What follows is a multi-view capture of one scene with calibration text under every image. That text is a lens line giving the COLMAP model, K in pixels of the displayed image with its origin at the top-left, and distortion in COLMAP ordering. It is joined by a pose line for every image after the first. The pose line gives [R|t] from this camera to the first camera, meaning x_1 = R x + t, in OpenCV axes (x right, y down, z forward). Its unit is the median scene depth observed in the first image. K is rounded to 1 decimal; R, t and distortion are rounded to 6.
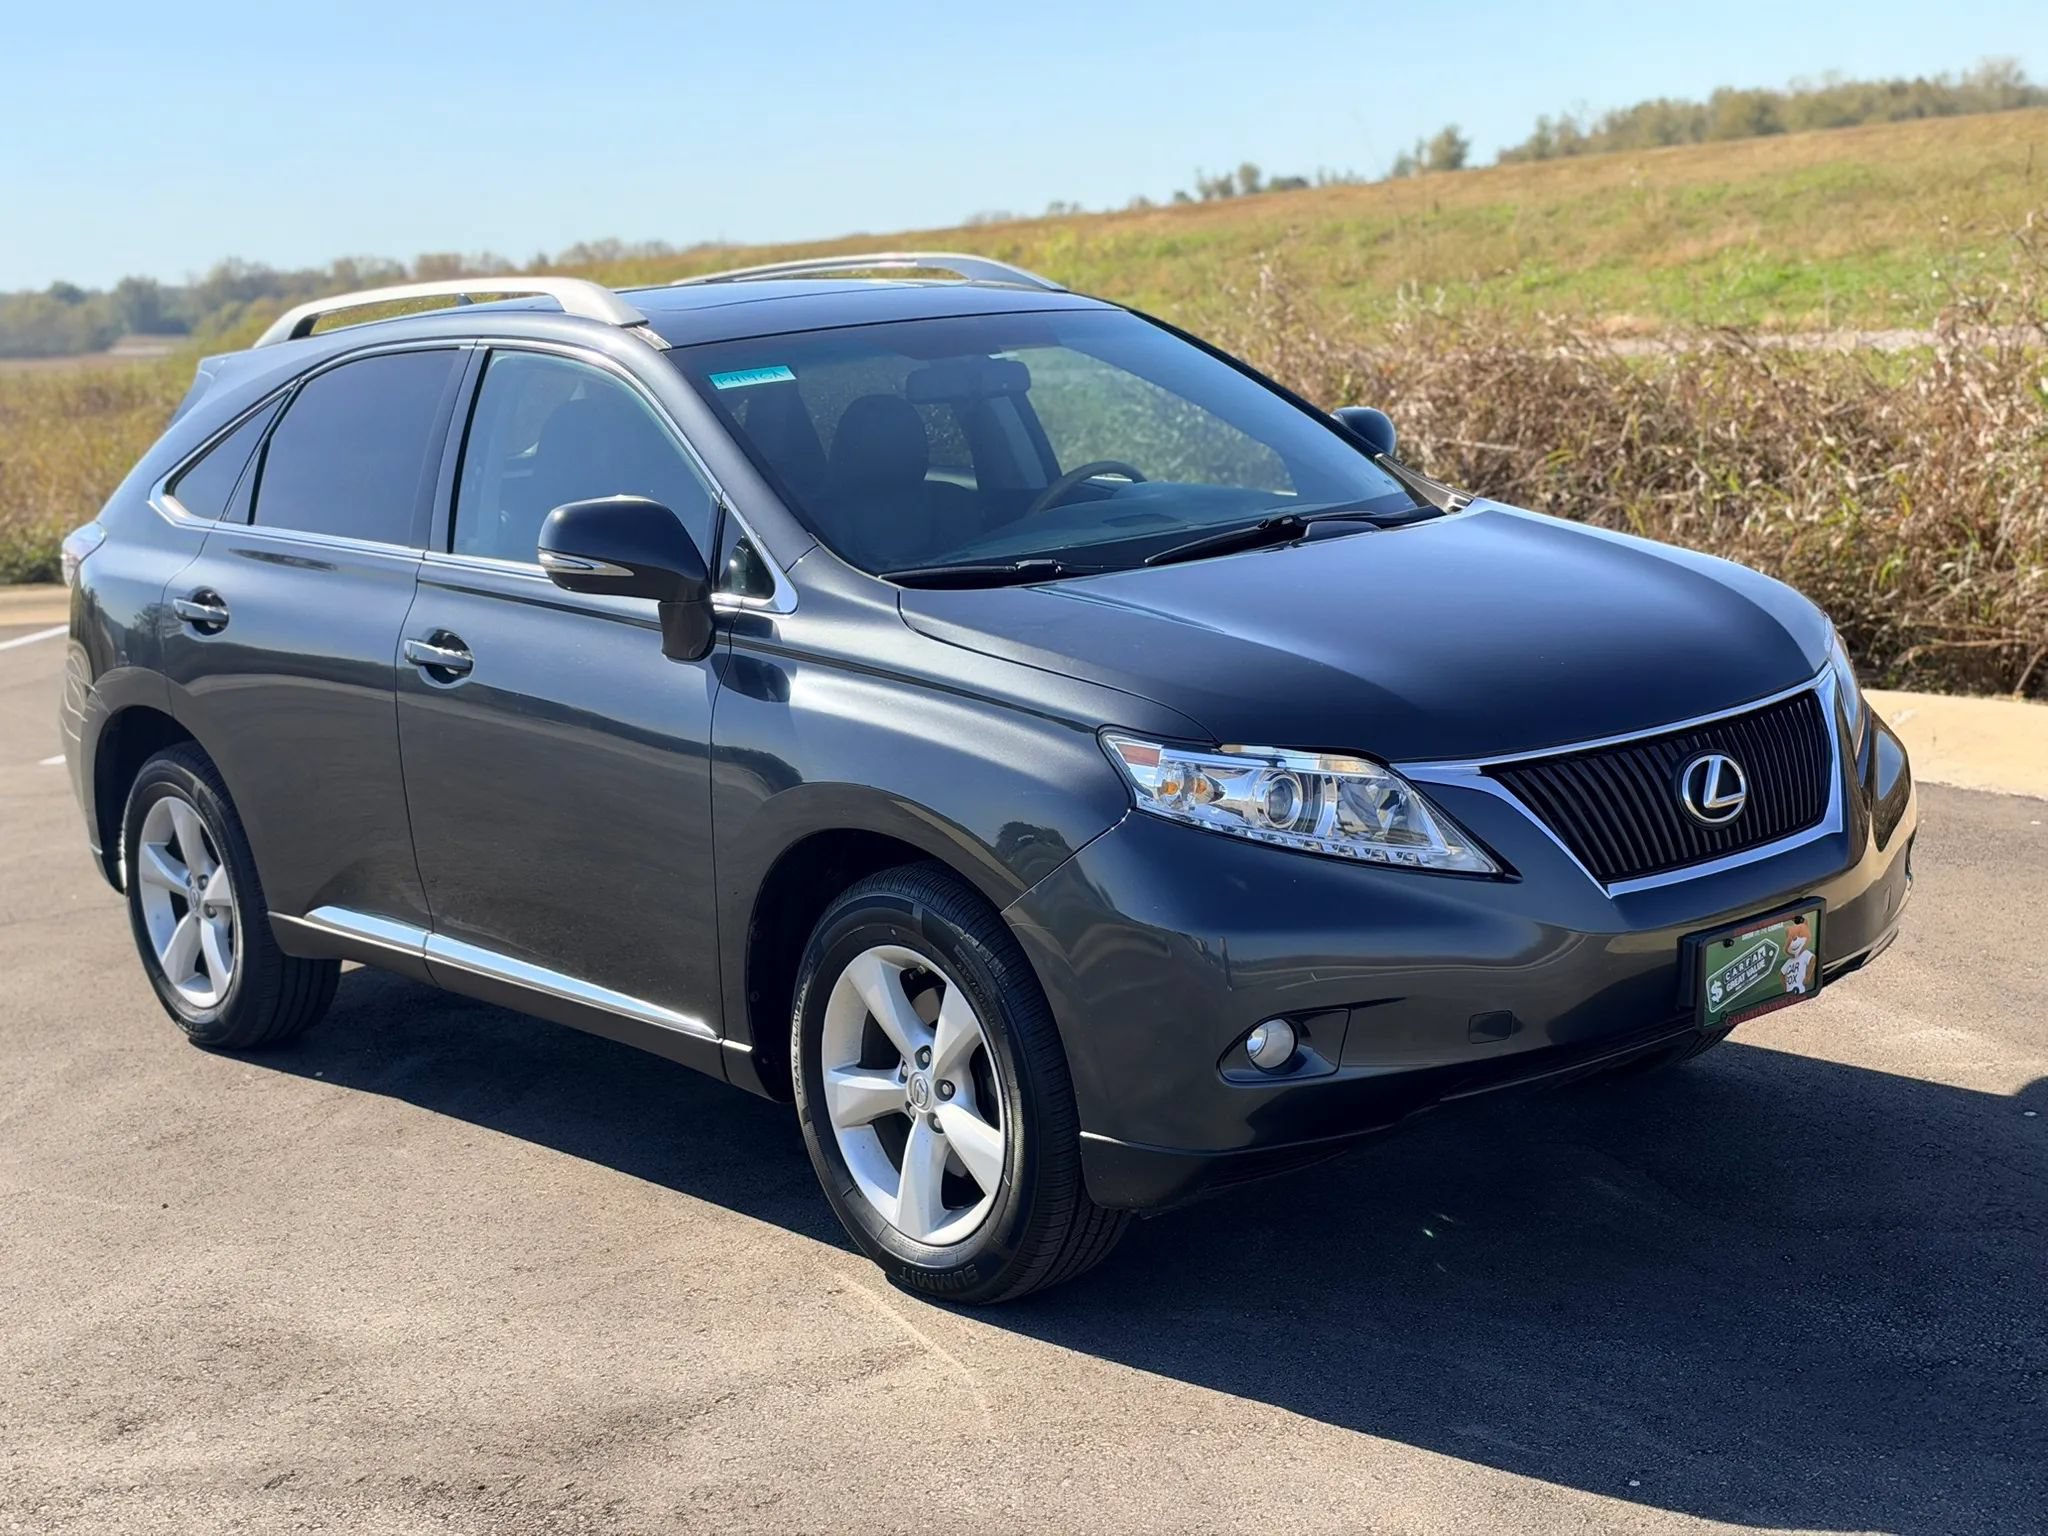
lens RADIAL K [[2870.6, 0, 1010.3], [0, 2870.6, 799.9], [0, 0, 1]] dist [0.307361, -0.914685]
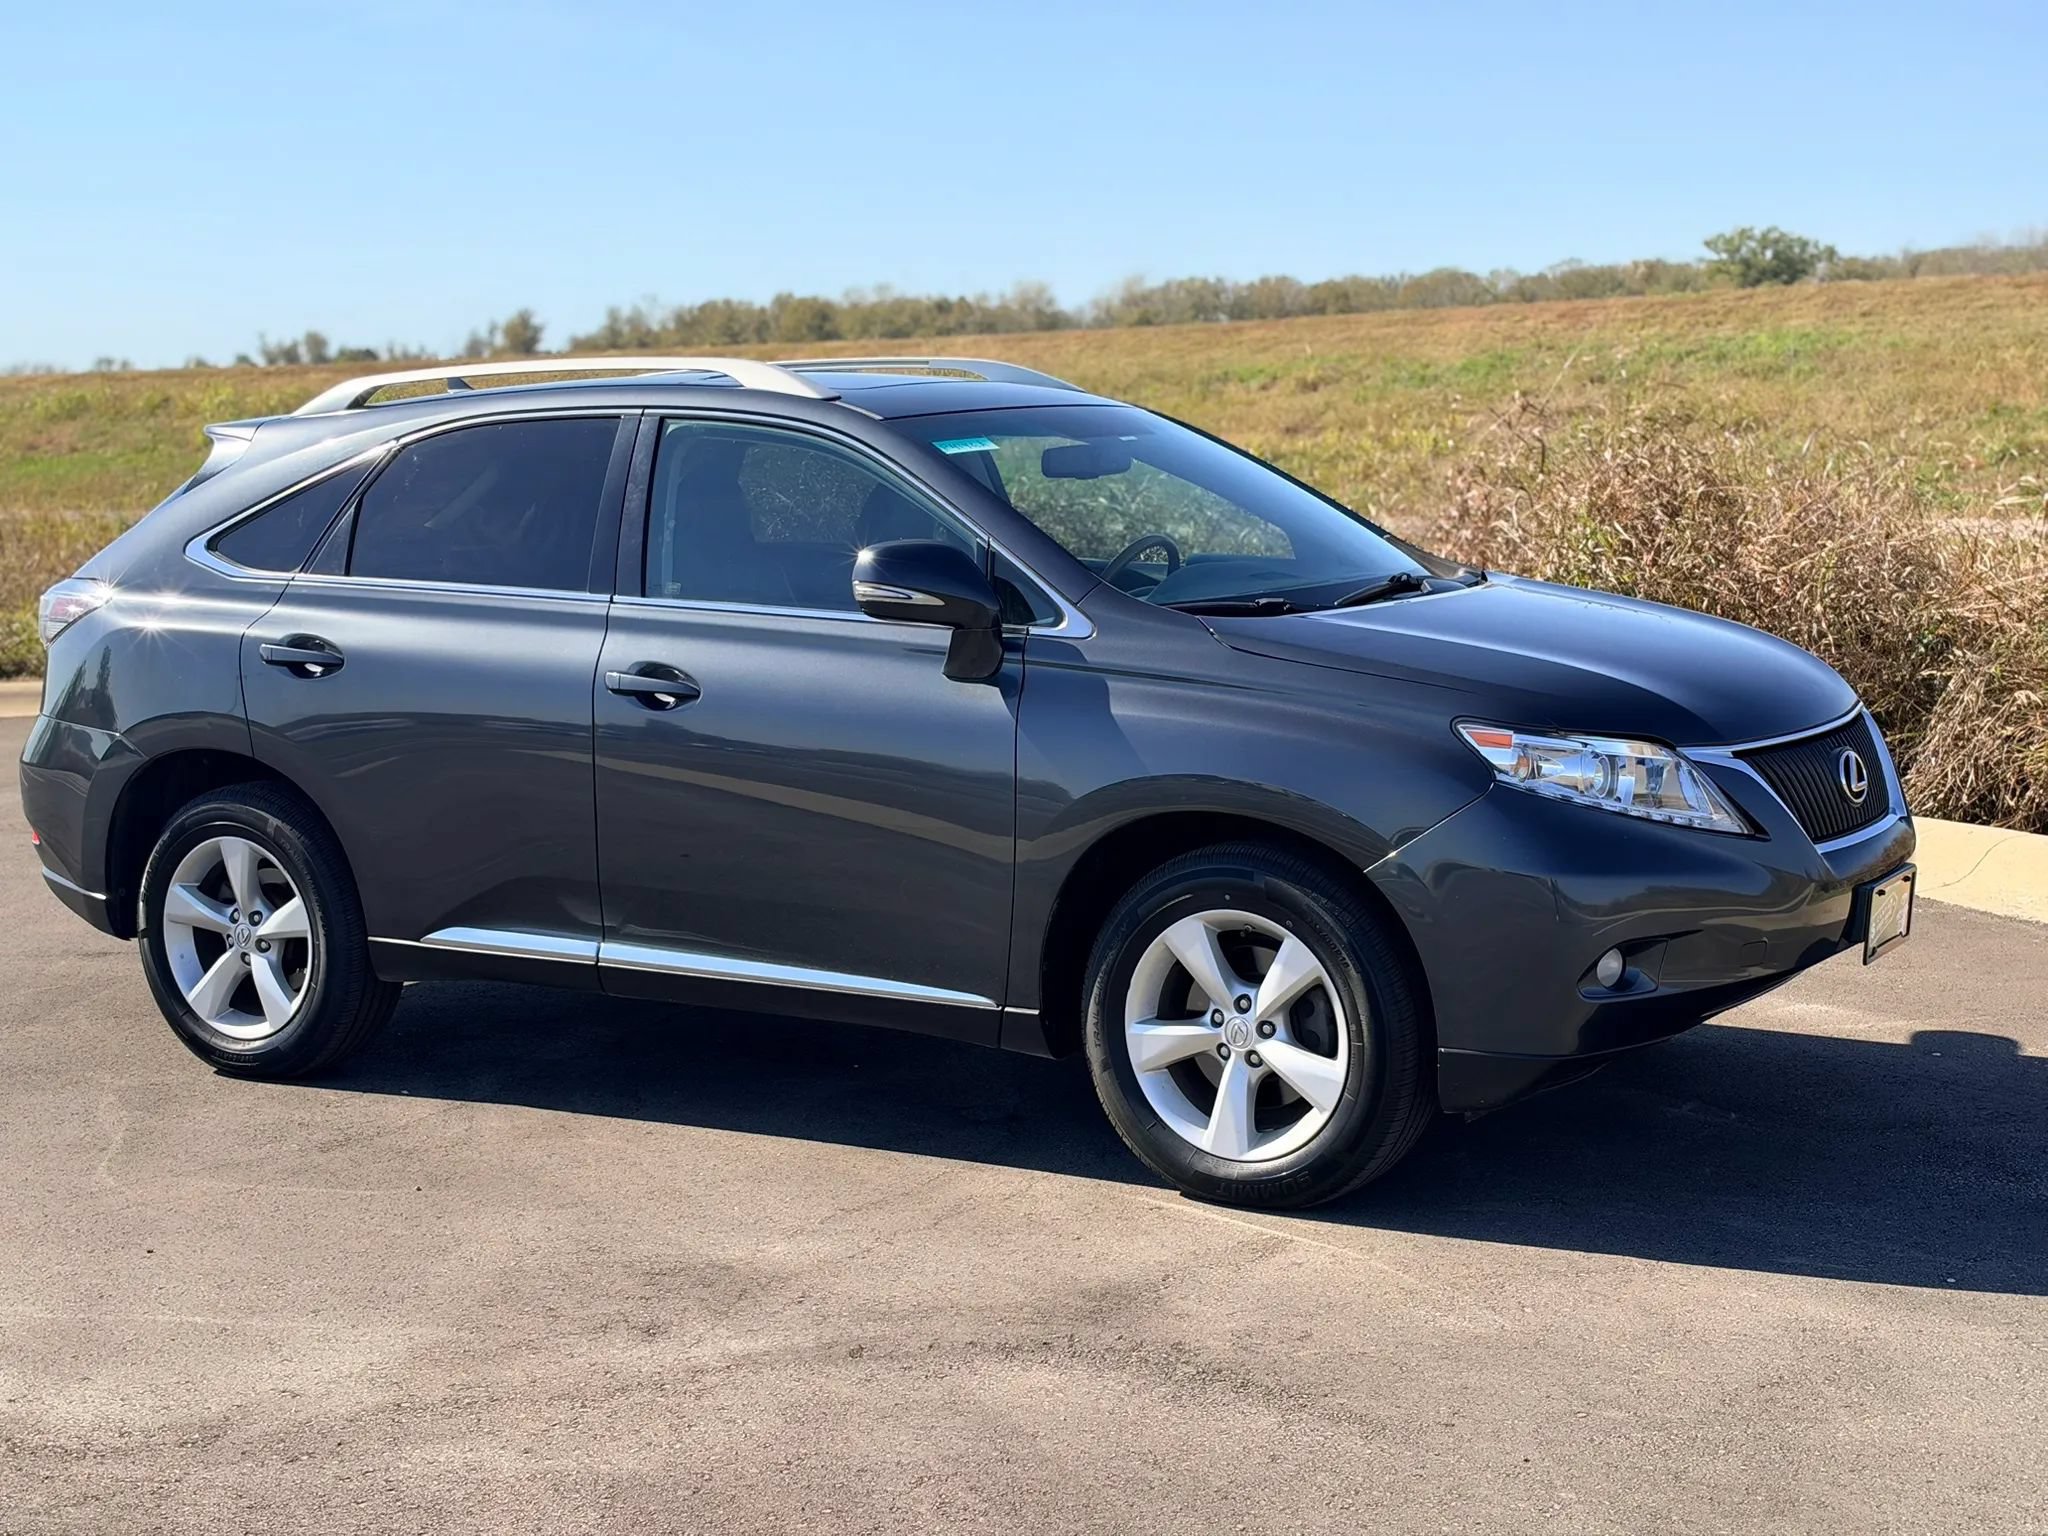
lens RADIAL K [[2870.6, 0, 1010.3], [0, 2870.6, 799.9], [0, 0, 1]] dist [0.307361, -0.914685]
pose [[0.951304, 0.003208, 0.308236, -0.464484], [0.015444, 0.998194, -0.058053, 0.068918], [-0.307866, 0.059986, 0.949537, -0.105090]]
